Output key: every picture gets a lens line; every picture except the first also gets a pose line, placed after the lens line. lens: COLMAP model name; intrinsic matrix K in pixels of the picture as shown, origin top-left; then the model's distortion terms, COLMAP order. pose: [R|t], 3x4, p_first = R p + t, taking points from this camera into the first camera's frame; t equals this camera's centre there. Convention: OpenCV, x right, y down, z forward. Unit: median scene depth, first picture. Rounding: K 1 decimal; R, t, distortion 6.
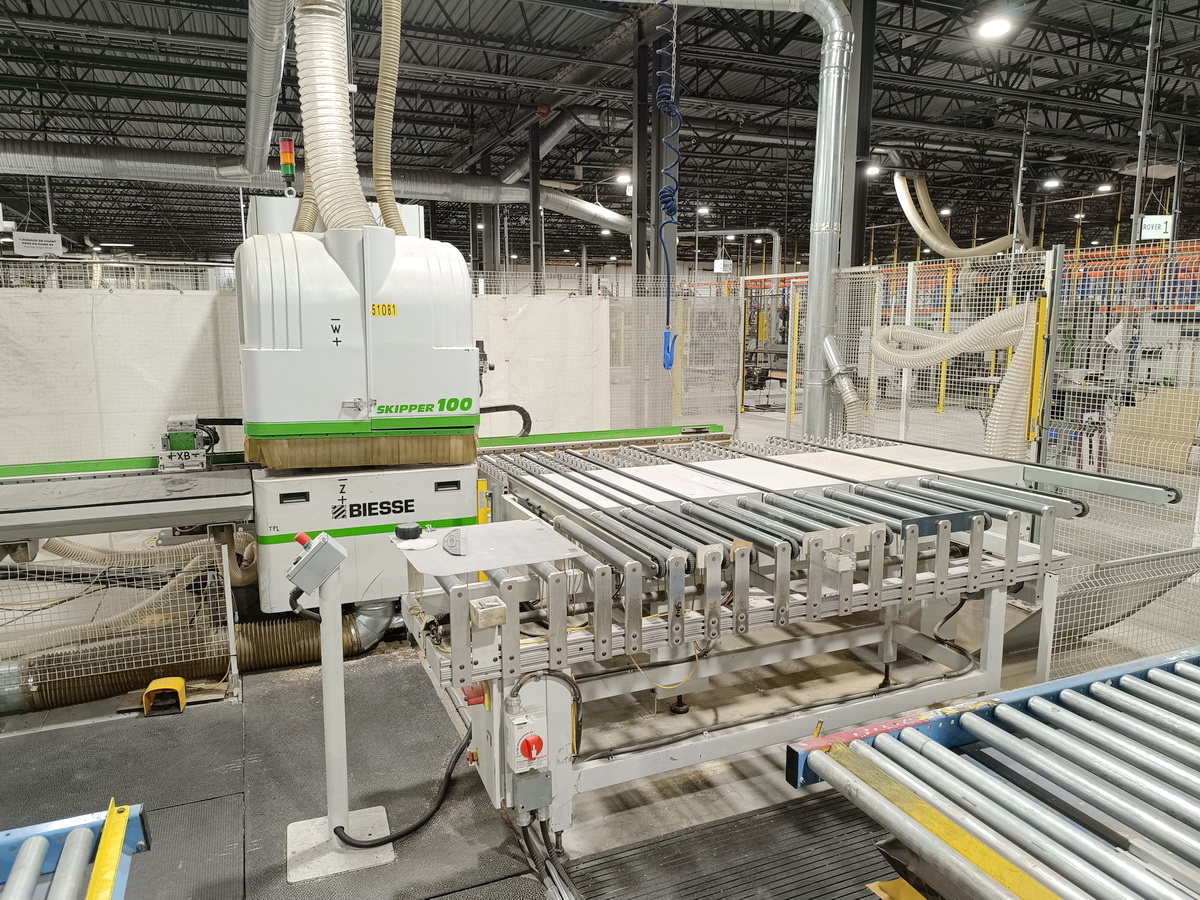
lens RADIAL K [[832.6, 0, 603.7], [0, 832.6, 450.7], [0, 0, 1]] dist [0.037351, -0.035981]
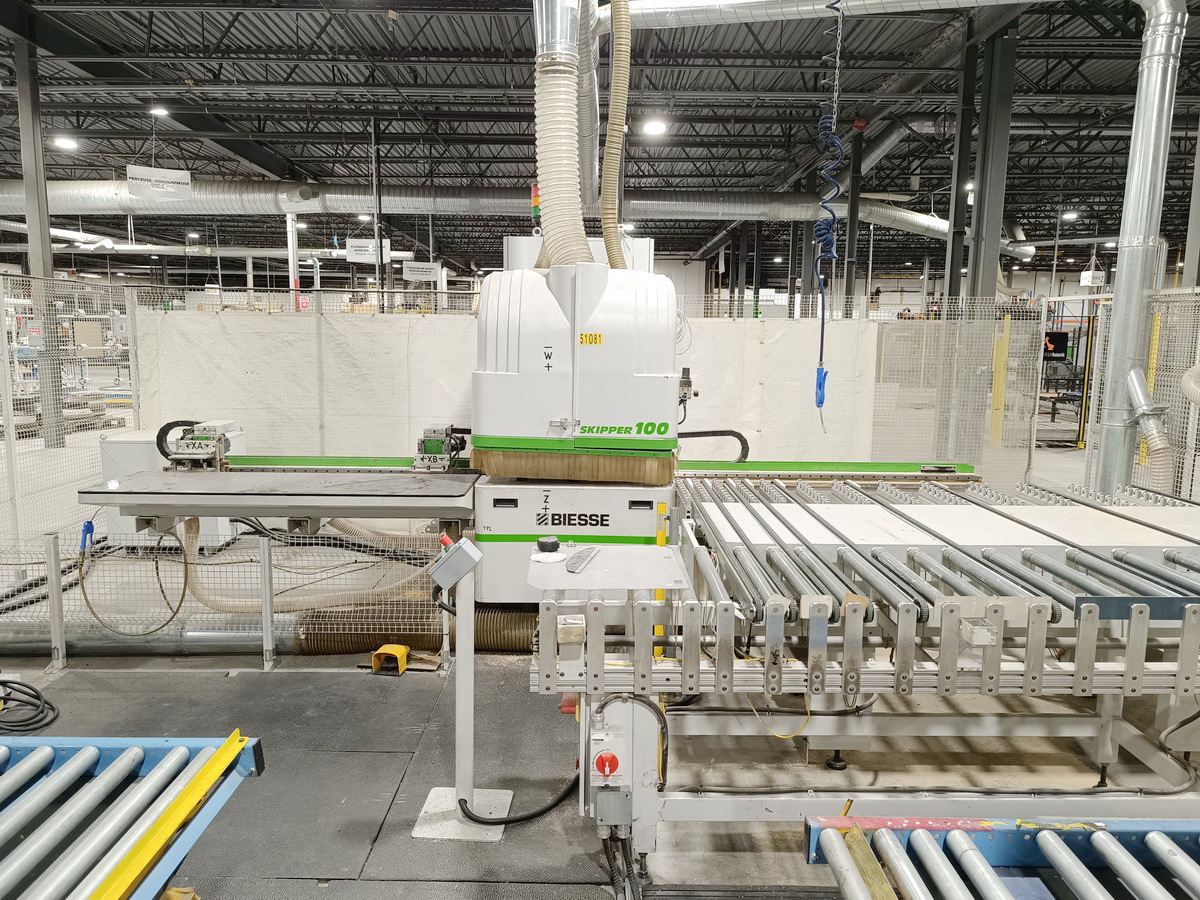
lens RADIAL K [[832.6, 0, 598.3], [0, 832.6, 449.9], [0, 0, 1]] dist [0.037351, -0.035981]
pose [[0.918781, 0.066793, -0.389076, 0.166211], [-0.073679, 0.997278, -0.002785, -0.020188], [0.387831, 0.031226, 0.921201, 0.010173]]
